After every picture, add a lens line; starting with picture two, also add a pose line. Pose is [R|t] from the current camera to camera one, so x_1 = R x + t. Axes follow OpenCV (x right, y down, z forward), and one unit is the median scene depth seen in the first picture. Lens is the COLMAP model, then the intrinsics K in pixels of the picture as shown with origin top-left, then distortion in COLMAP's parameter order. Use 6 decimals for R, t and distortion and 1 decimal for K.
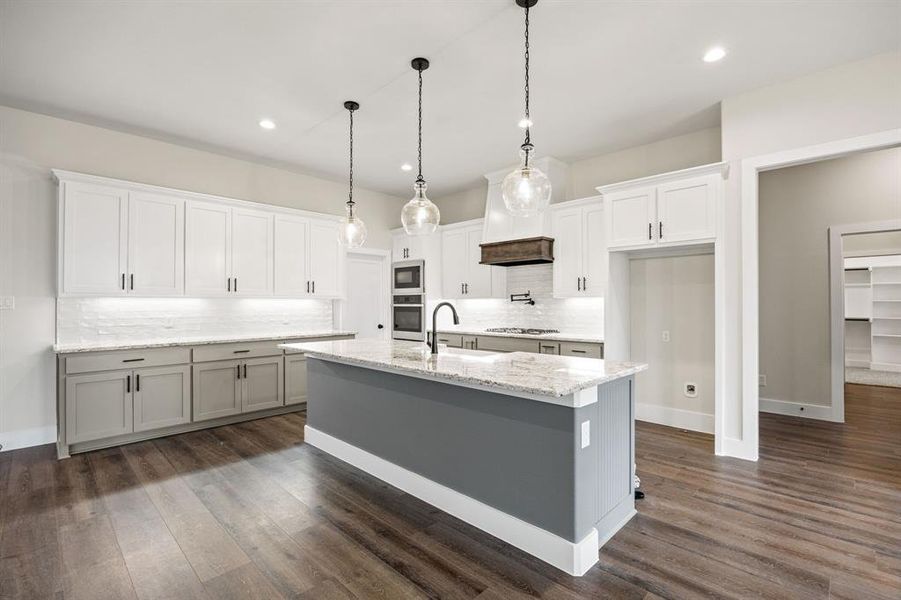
lens RADIAL K [[408.7, 0, 455.9], [0, 408.7, 301.8], [0, 0, 1]] dist [-0.001846, 0.000064]
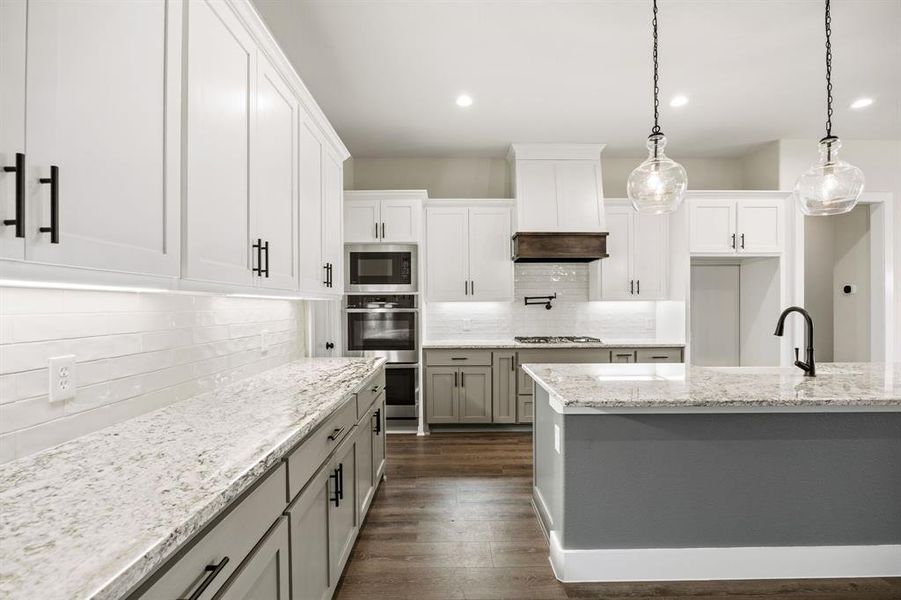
lens RADIAL K [[408.7, 0, 452.7], [0, 408.7, 305.7], [0, 0, 1]] dist [-0.001846, 0.000064]
pose [[0.714808, 0.001857, 0.699318, -0.590353], [-0.002152, 0.999998, -0.000456, 0.001275], [-0.699317, -0.001179, 0.714811, 0.538478]]
